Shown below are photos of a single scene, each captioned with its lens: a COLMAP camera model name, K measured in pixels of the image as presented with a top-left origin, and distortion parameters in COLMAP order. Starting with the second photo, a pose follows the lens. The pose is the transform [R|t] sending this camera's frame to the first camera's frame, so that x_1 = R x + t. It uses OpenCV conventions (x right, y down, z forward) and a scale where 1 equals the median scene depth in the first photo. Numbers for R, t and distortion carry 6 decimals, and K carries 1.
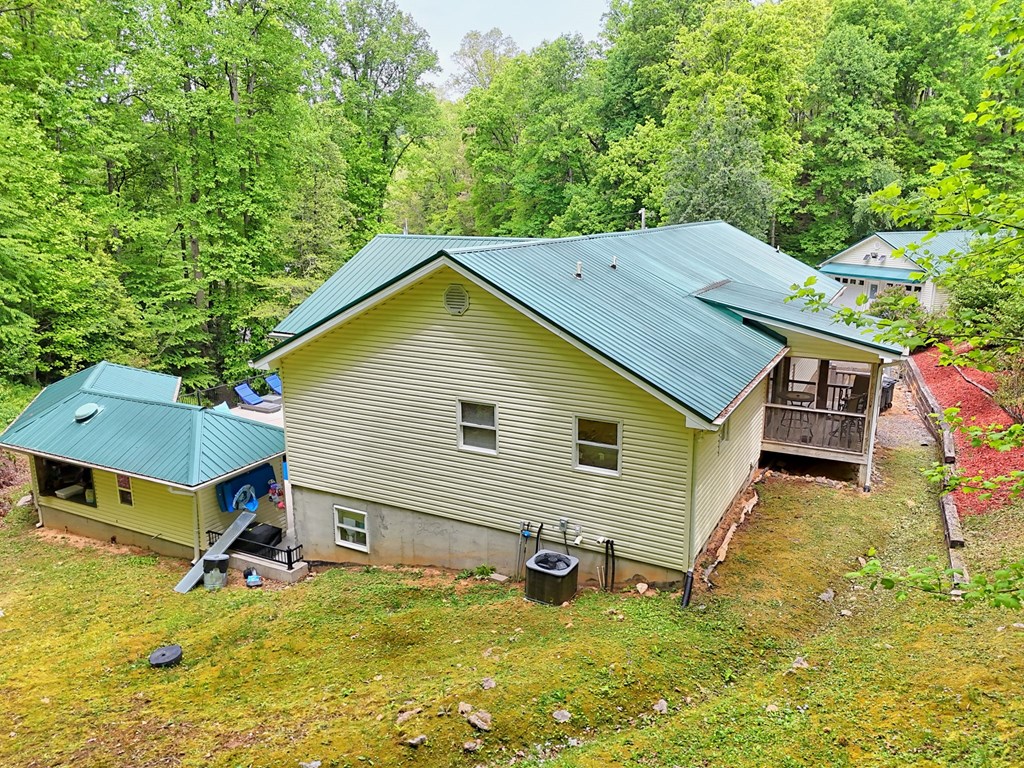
lens RADIAL K [[765.6, 0, 517.3], [0, 765.6, 386.0], [0, 0, 1]] dist [0.008372, -0.006091]
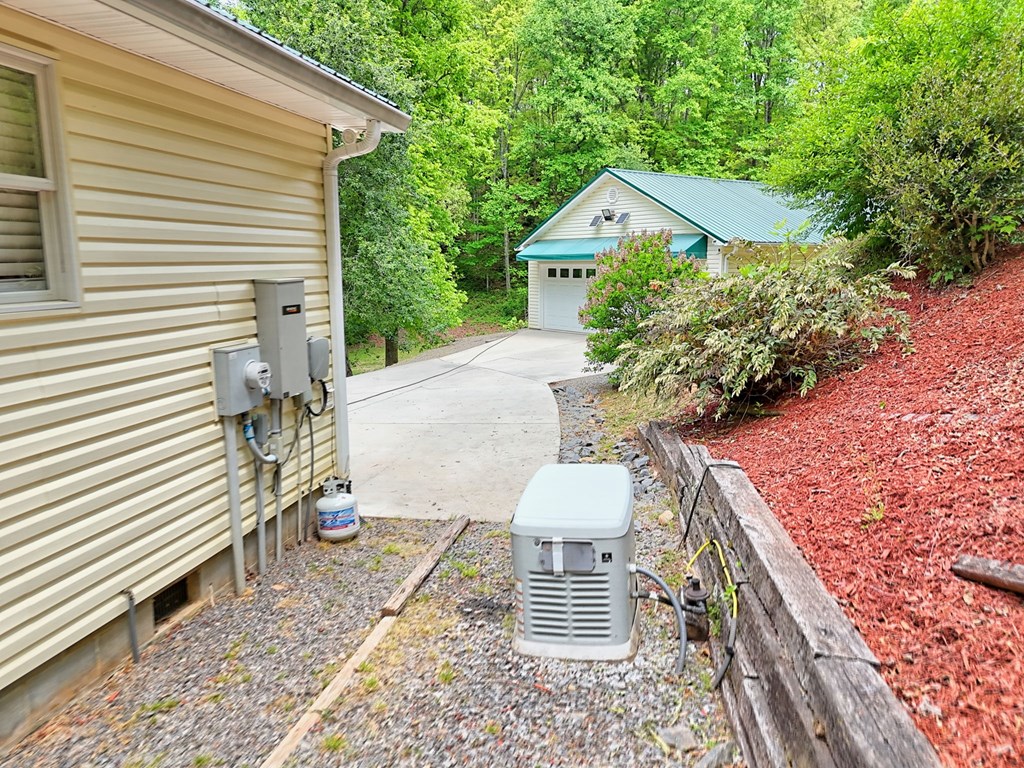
lens RADIAL K [[765.6, 0, 511.0], [0, 765.6, 383.1], [0, 0, 1]] dist [0.008372, -0.006091]
pose [[0.964740, -0.042026, 0.259828, 0.162167], [0.061212, 0.995928, -0.066192, -0.017387], [-0.255988, 0.079763, 0.963384, 0.325655]]
